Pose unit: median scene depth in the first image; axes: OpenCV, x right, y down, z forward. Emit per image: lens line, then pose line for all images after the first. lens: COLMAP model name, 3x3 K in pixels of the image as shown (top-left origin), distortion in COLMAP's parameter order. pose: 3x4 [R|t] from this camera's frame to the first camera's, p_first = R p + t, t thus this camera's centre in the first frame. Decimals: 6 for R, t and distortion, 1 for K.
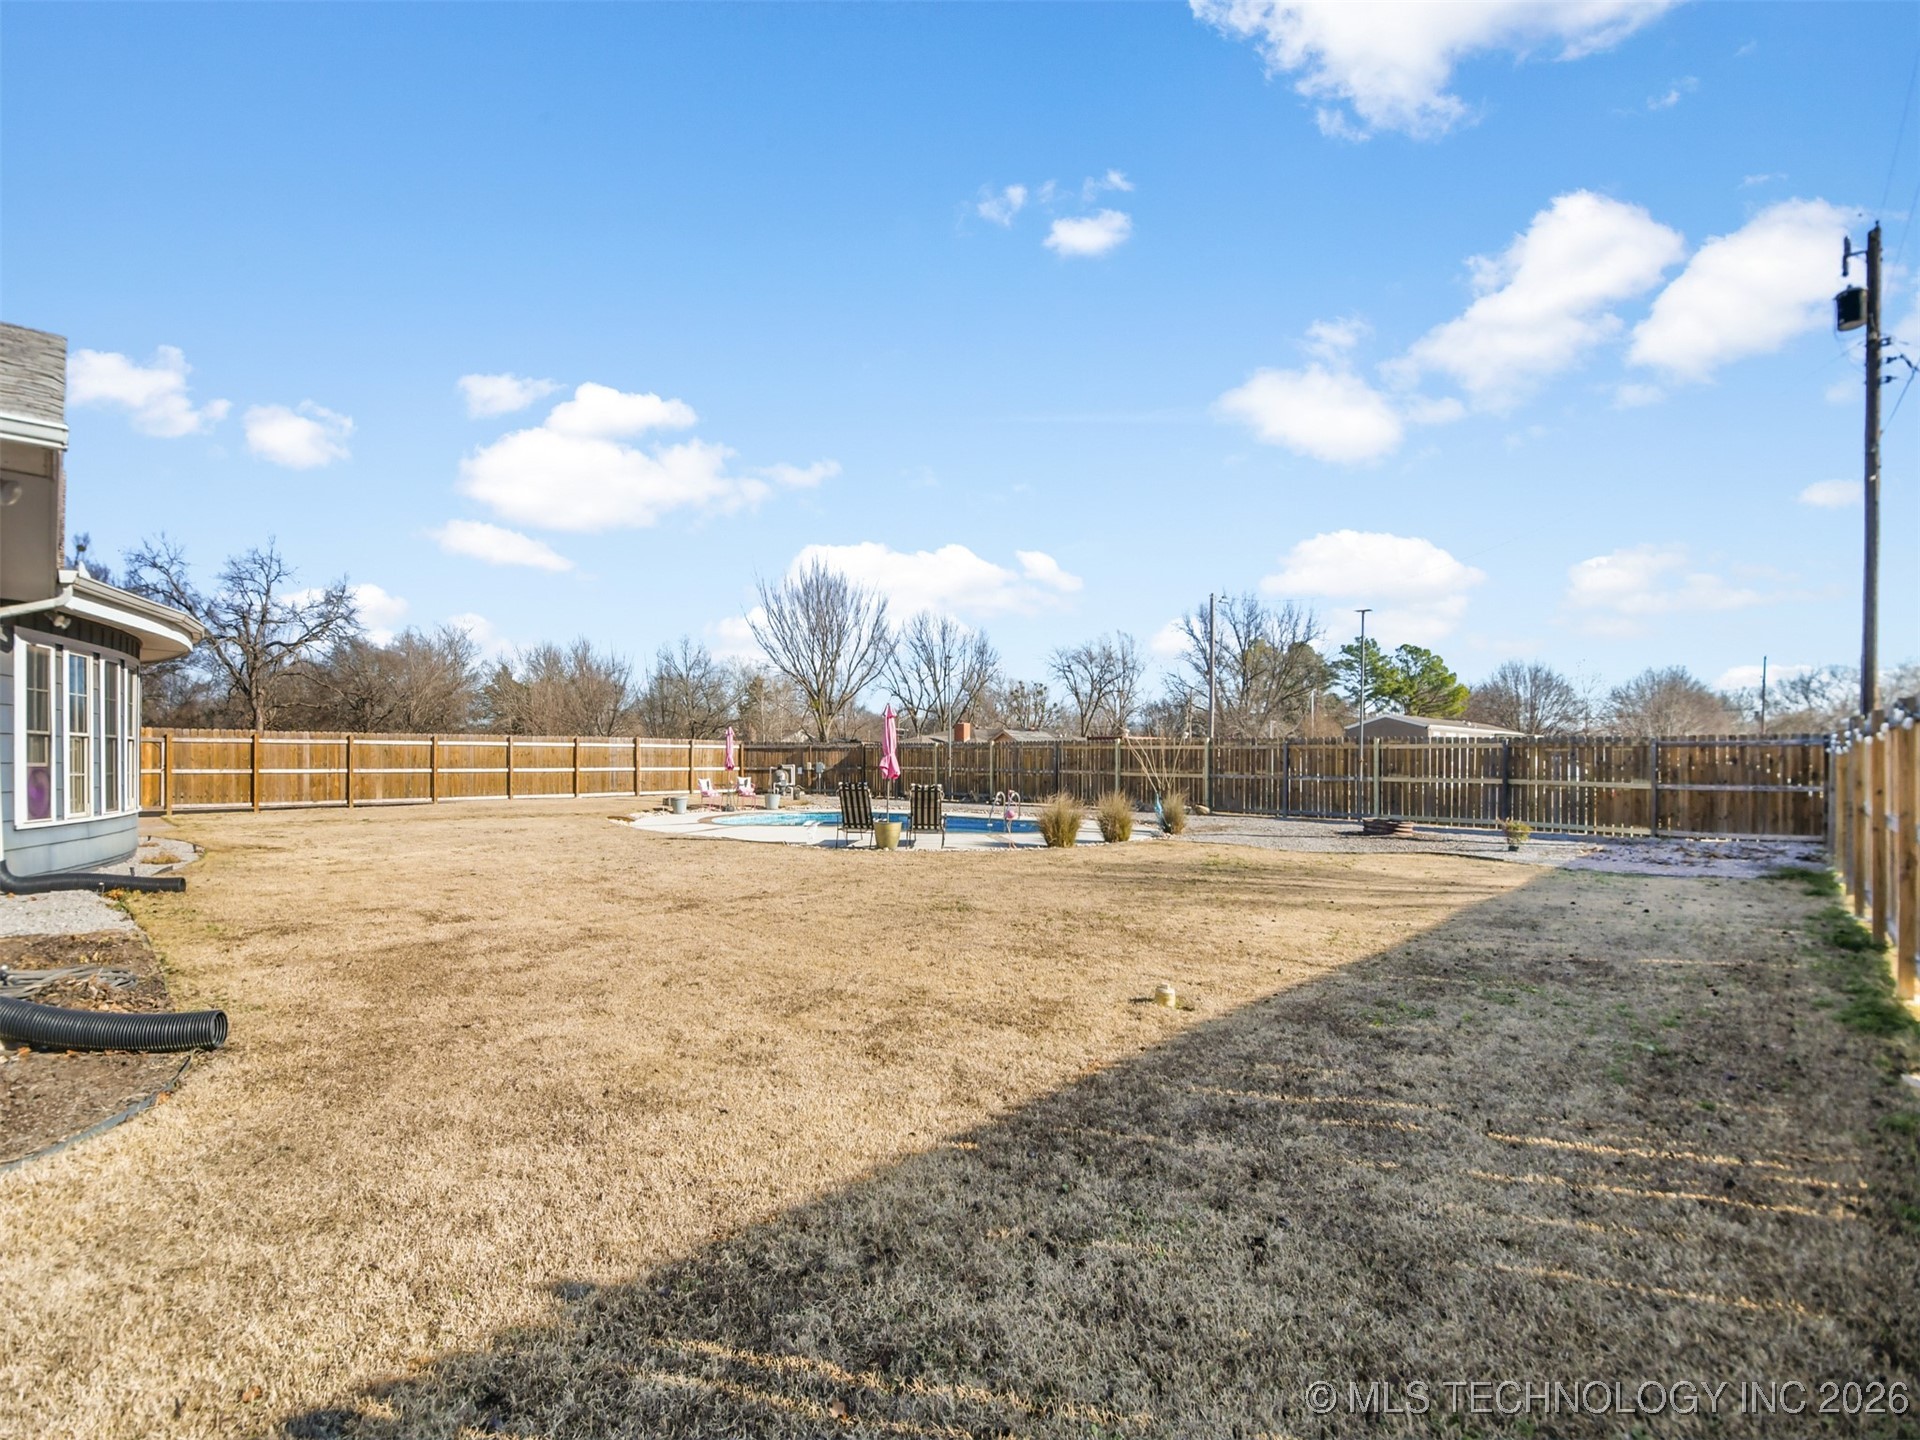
lens RADIAL K [[825.6, 0, 960.0], [0, 825.6, 720.0], [0, 0, 1]] dist [-0.026332, -0.000108]
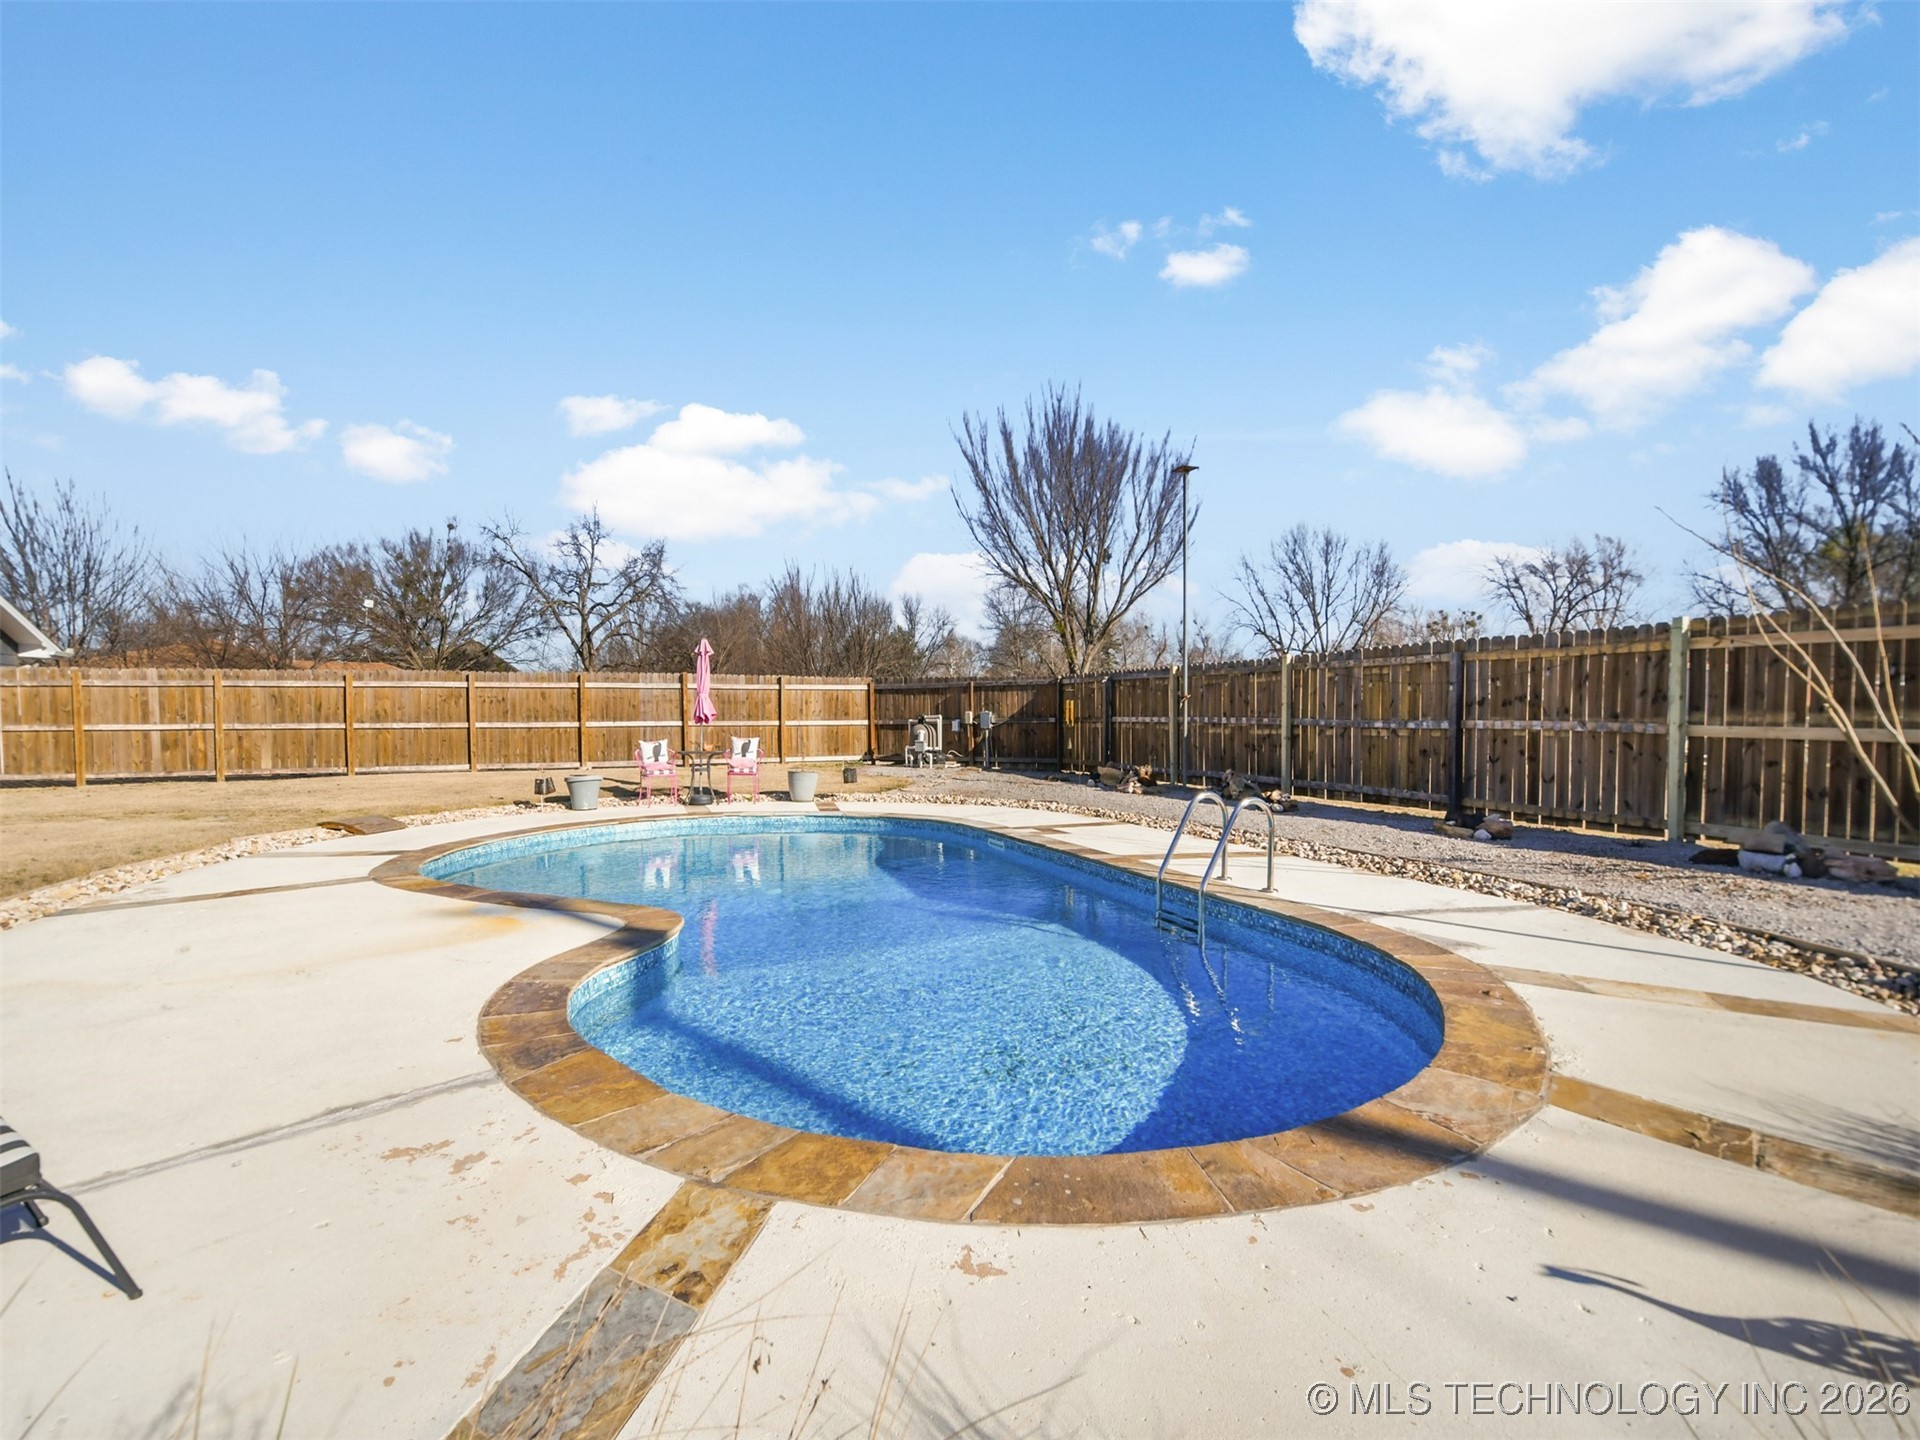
lens RADIAL K [[825.6, 0, 960.0], [0, 825.6, 720.0], [0, 0, 1]] dist [-0.026332, -0.000108]
pose [[0.891755, -0.005526, -0.452485, 0.070305], [0.028641, 0.998610, 0.044250, 0.031903], [0.451611, -0.052420, 0.890674, 0.484299]]
